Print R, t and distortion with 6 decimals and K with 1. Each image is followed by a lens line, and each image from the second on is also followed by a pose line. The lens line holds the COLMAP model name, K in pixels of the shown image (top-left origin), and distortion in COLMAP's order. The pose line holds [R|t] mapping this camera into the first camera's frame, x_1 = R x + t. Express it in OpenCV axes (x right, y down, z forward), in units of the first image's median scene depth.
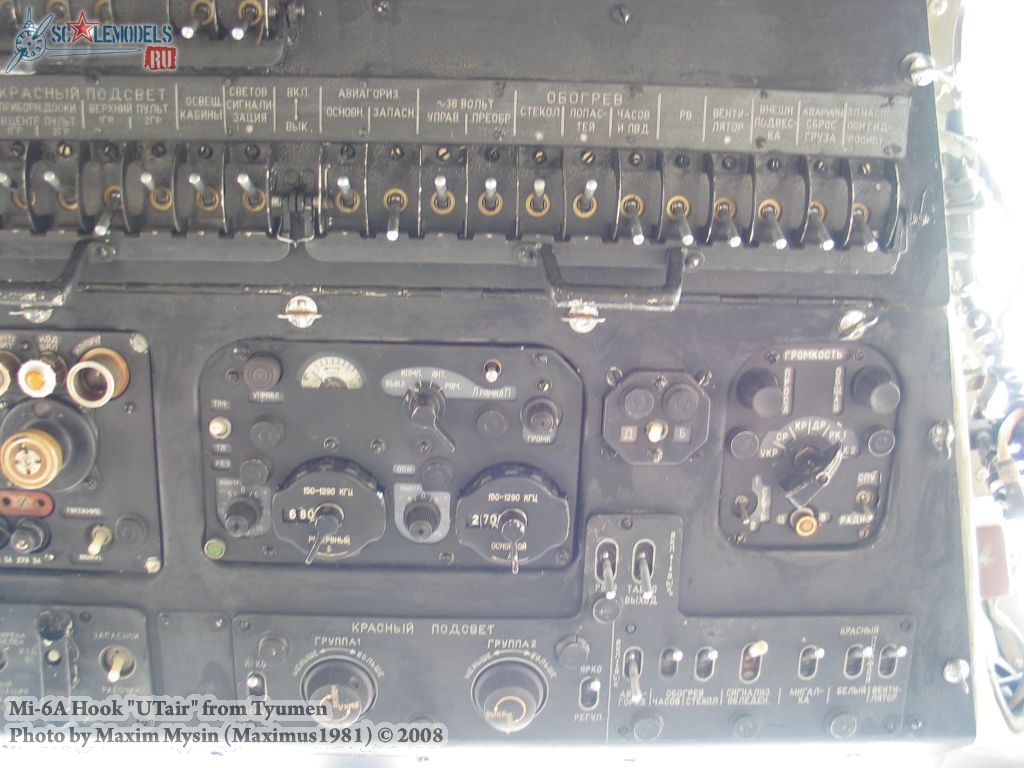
lens RADIAL K [[1046.8, 0, 507.2], [0, 1046.8, 385.6], [0, 0, 1]] dist [-0.211506, 0.245553]
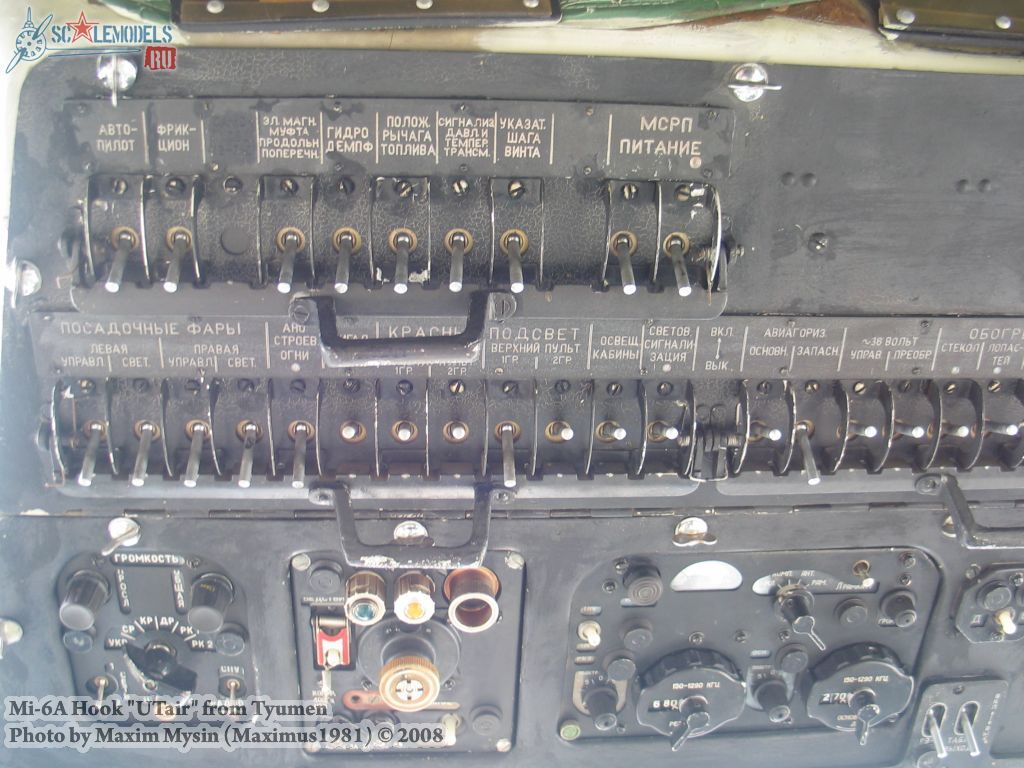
lens RADIAL K [[1046.8, 0, 507.2], [0, 1046.8, 385.6], [0, 0, 1]] dist [-0.211506, 0.245553]
pose [[0.999207, -0.009080, 0.038778, -0.428852], [0.001813, 0.983023, 0.183471, -0.404902], [-0.039786, -0.183255, 0.982260, 0.080550]]
